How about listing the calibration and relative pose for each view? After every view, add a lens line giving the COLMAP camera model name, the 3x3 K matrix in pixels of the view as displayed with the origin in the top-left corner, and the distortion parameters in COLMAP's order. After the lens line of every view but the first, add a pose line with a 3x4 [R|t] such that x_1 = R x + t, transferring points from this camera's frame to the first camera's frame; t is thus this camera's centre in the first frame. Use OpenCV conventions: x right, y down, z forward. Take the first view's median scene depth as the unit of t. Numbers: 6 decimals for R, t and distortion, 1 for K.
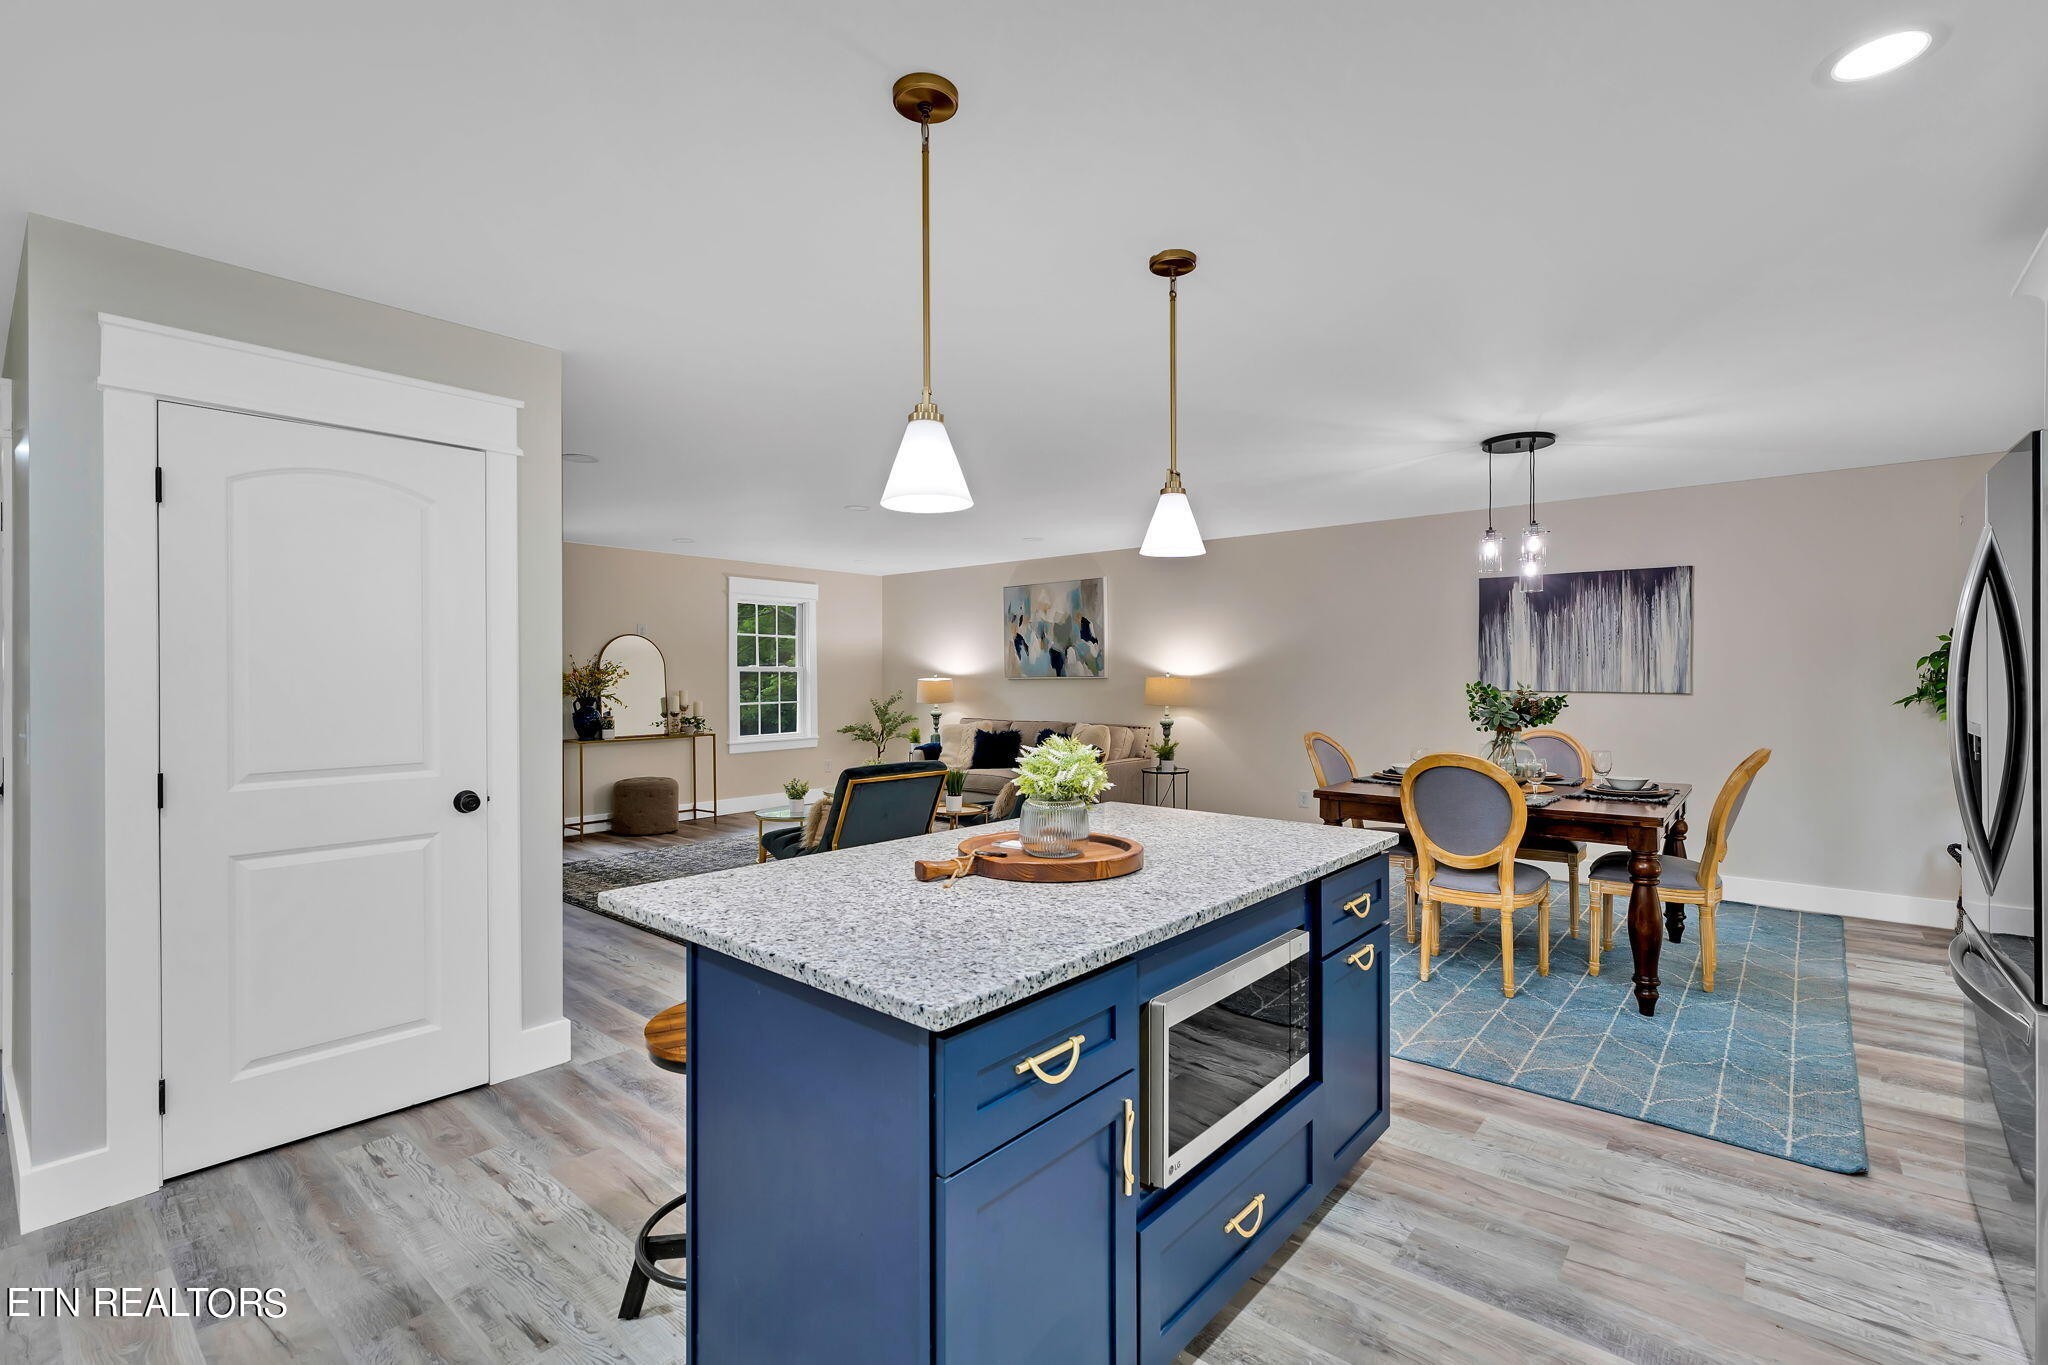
lens RADIAL K [[909.2, 0, 1035.7], [0, 909.2, 673.2], [0, 0, 1]] dist [-0.002376, -0.000320]
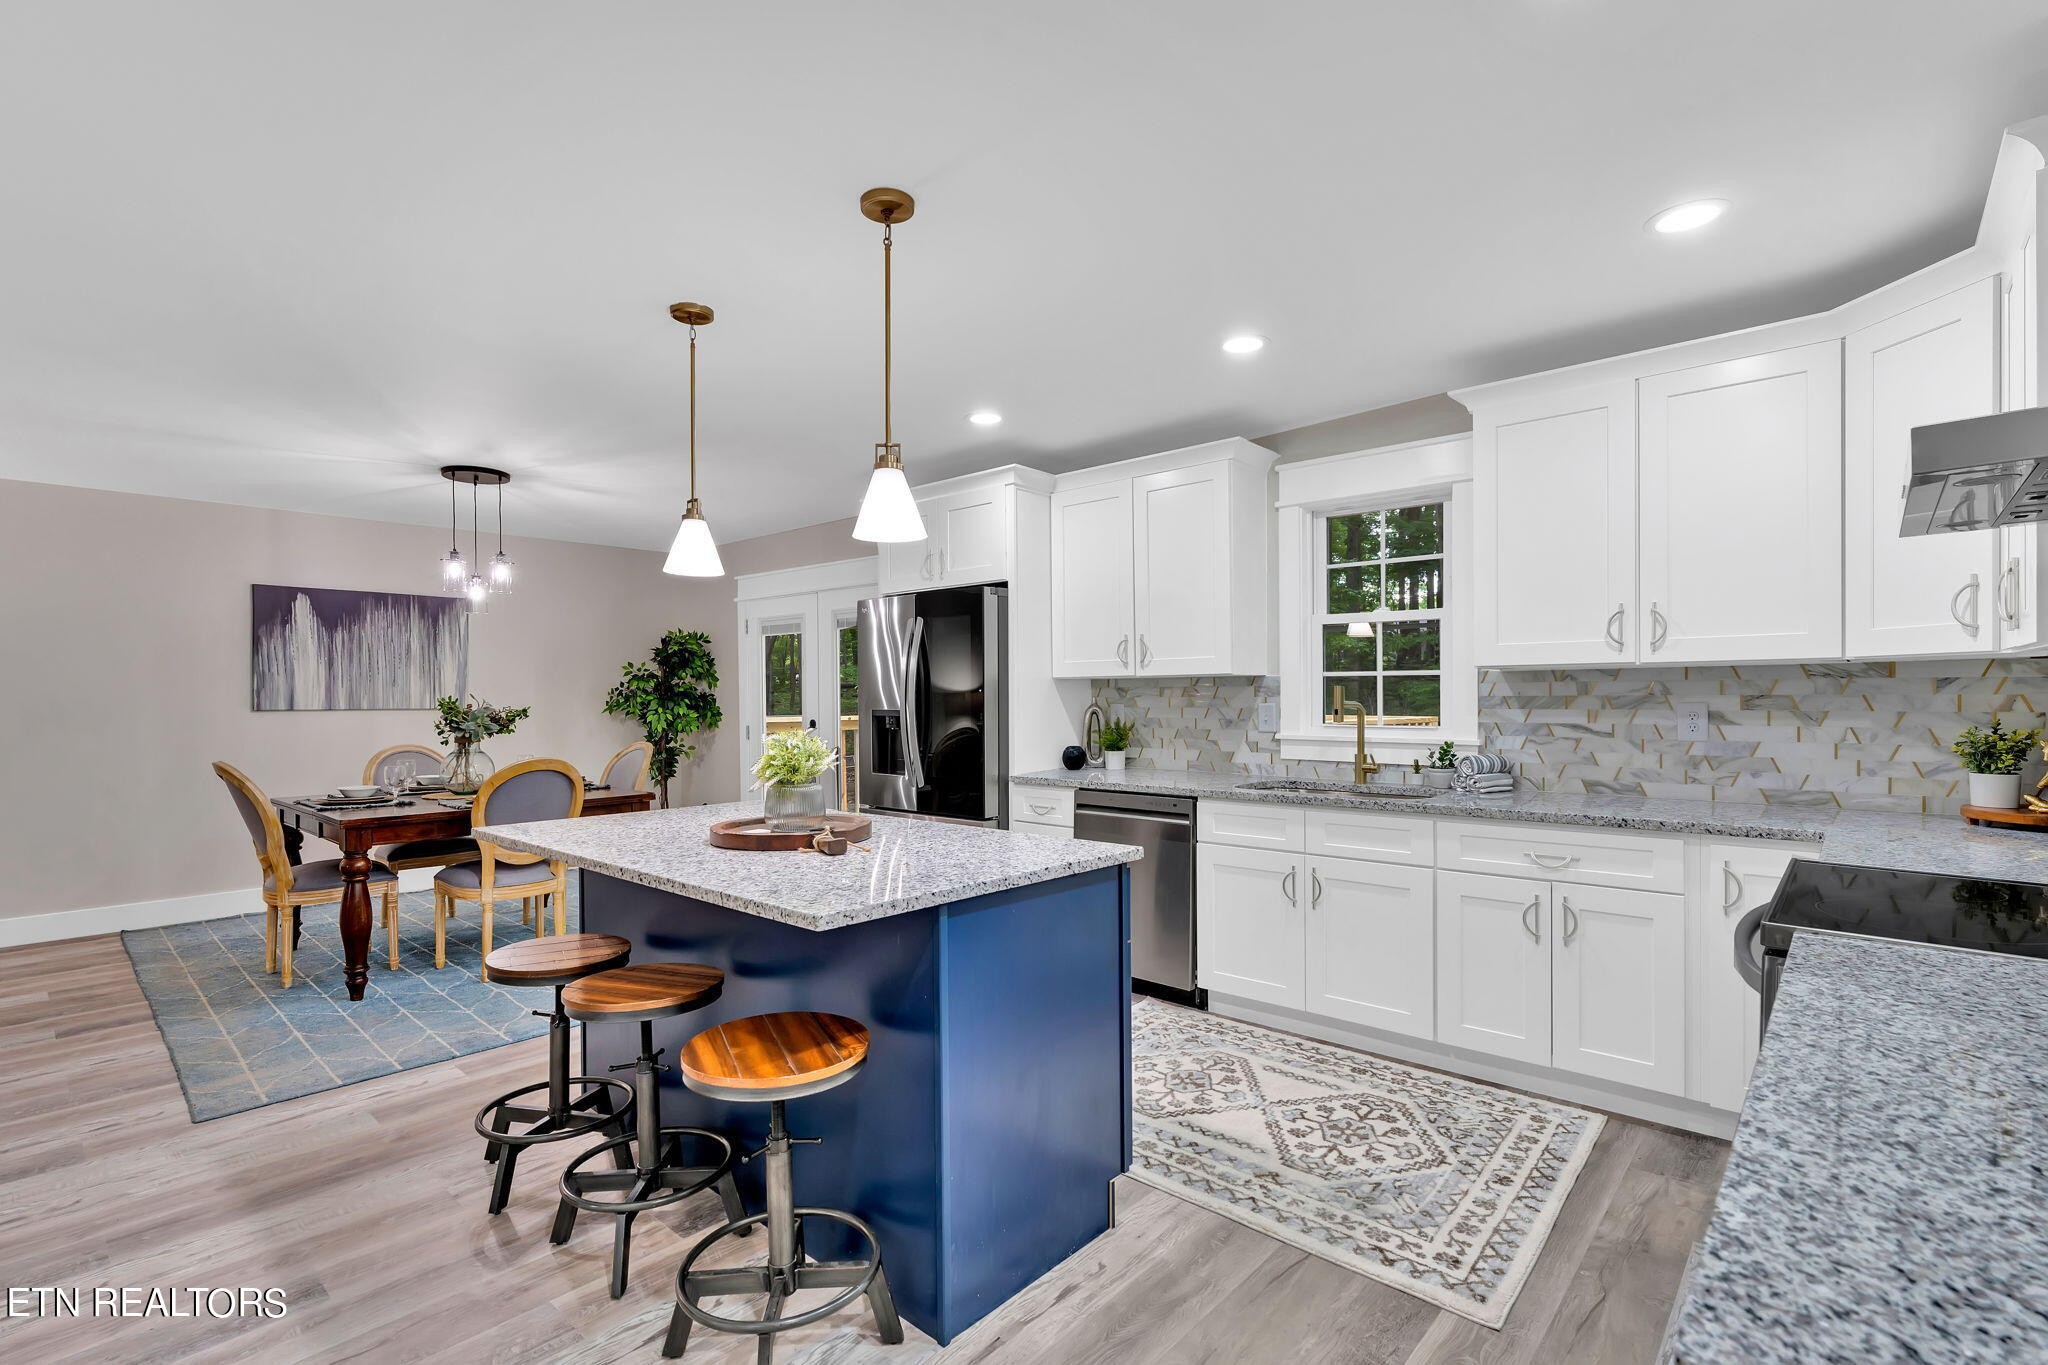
lens RADIAL K [[931.9, 0, 1024.1], [0, 931.9, 703.2], [0, 0, 1]] dist [-0.003303, -0.000206]
pose [[0.037919, -0.006808, 0.999258, -0.552637], [0.003162, 0.999973, 0.006693, 0.012289], [-0.999276, 0.002906, 0.037940, 0.301499]]
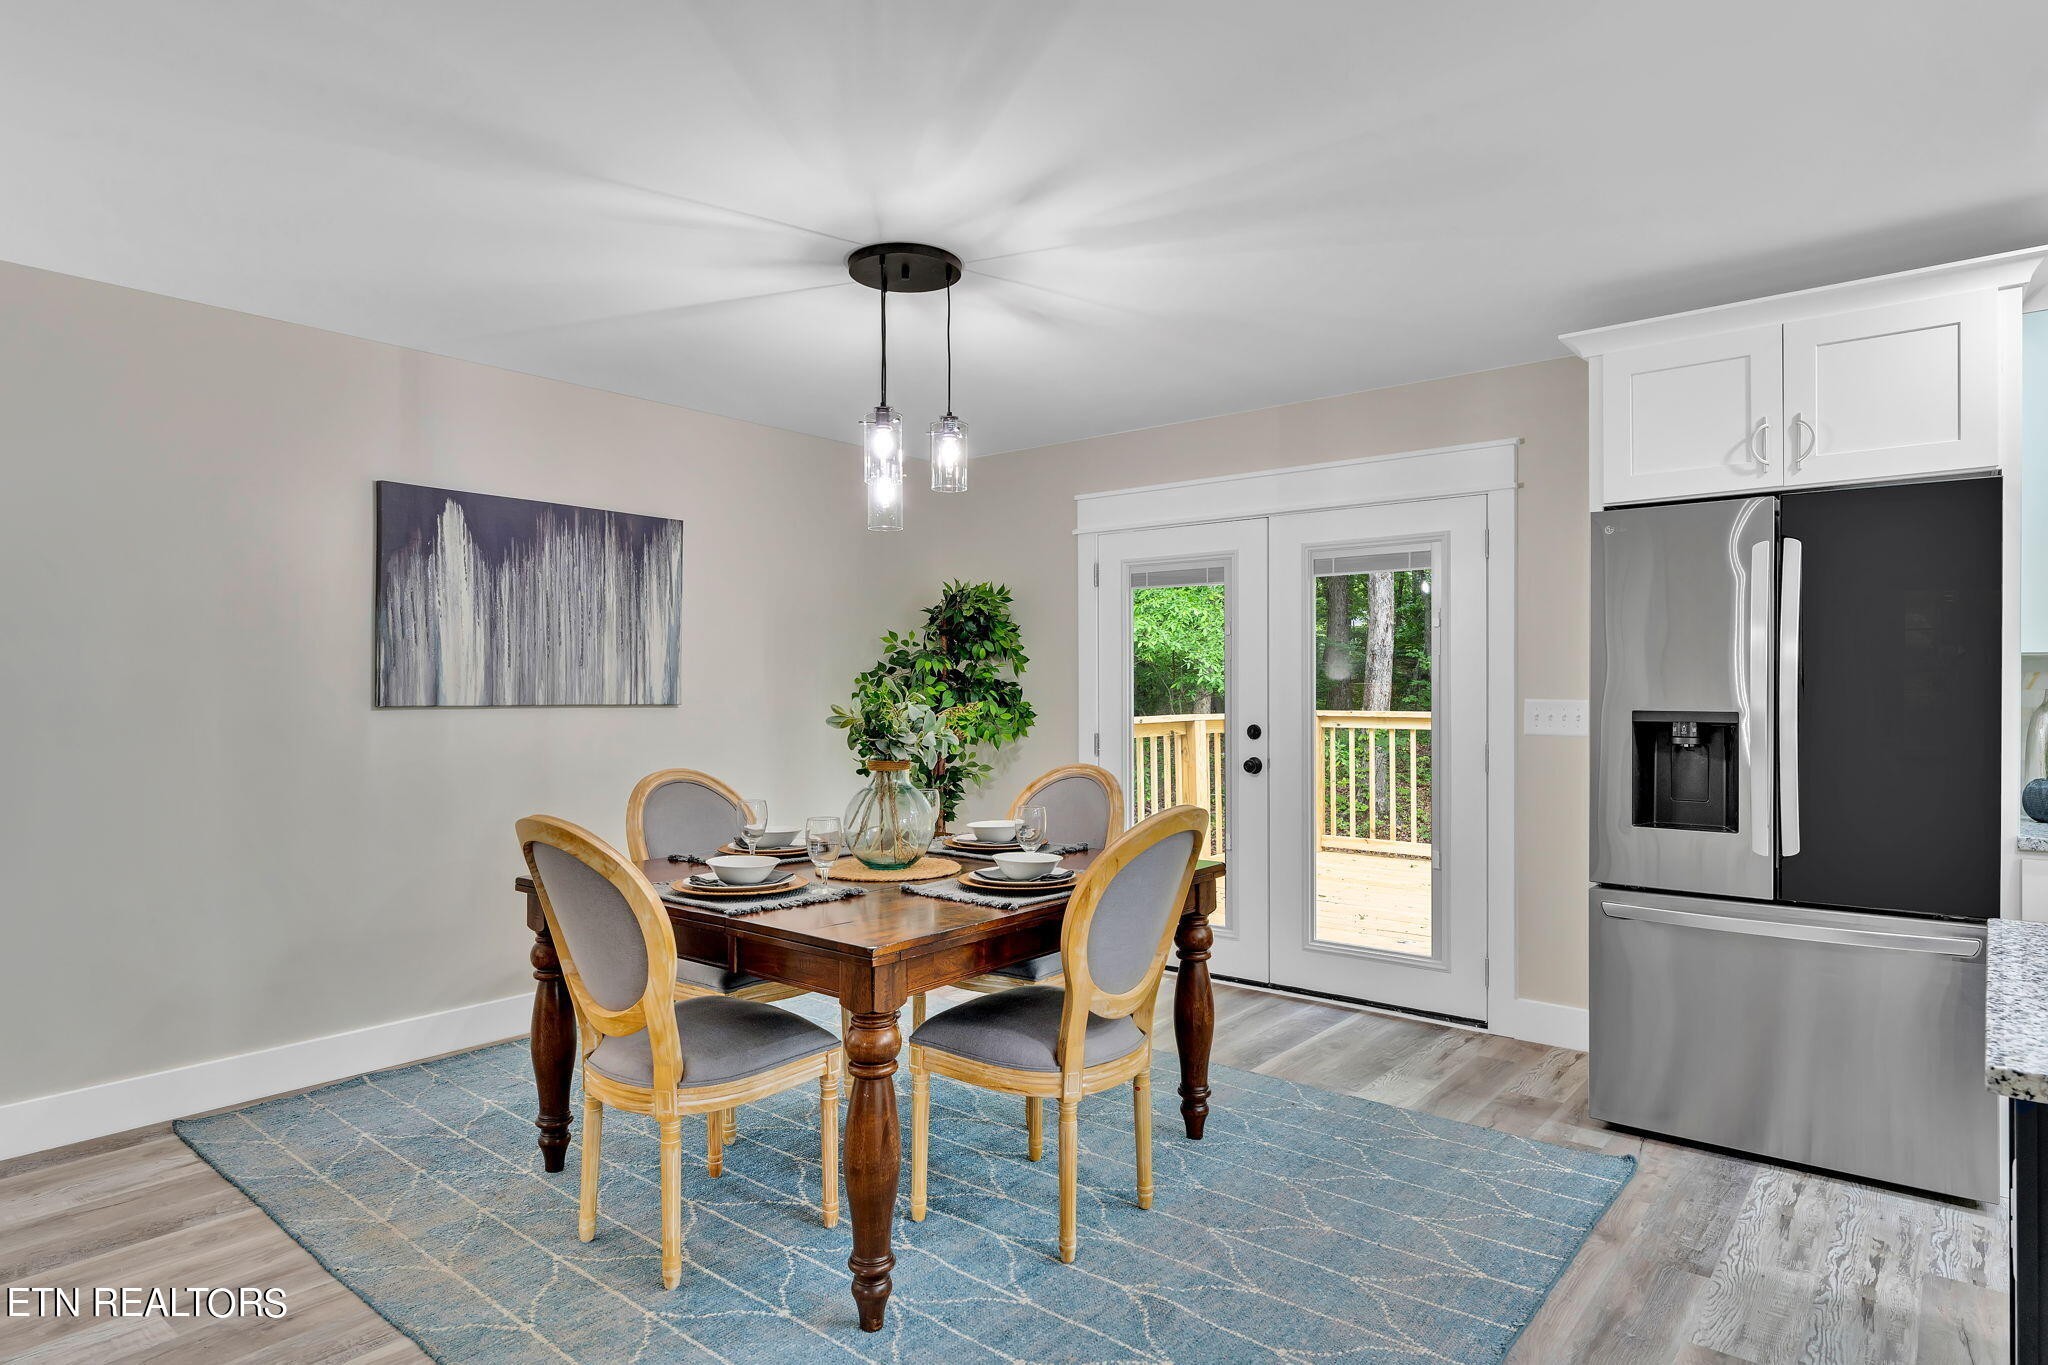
lens RADIAL K [[1145.8, 0, 1035.6], [0, 1145.8, 688.9], [0, 0, 1]] dist [0.001216, 0.000192]
pose [[-0.012249, 0.001259, 0.999924, -0.197147], [-0.000866, 0.999999, -0.001270, 0.014006], [-0.999925, -0.000881, -0.012248, 0.918919]]
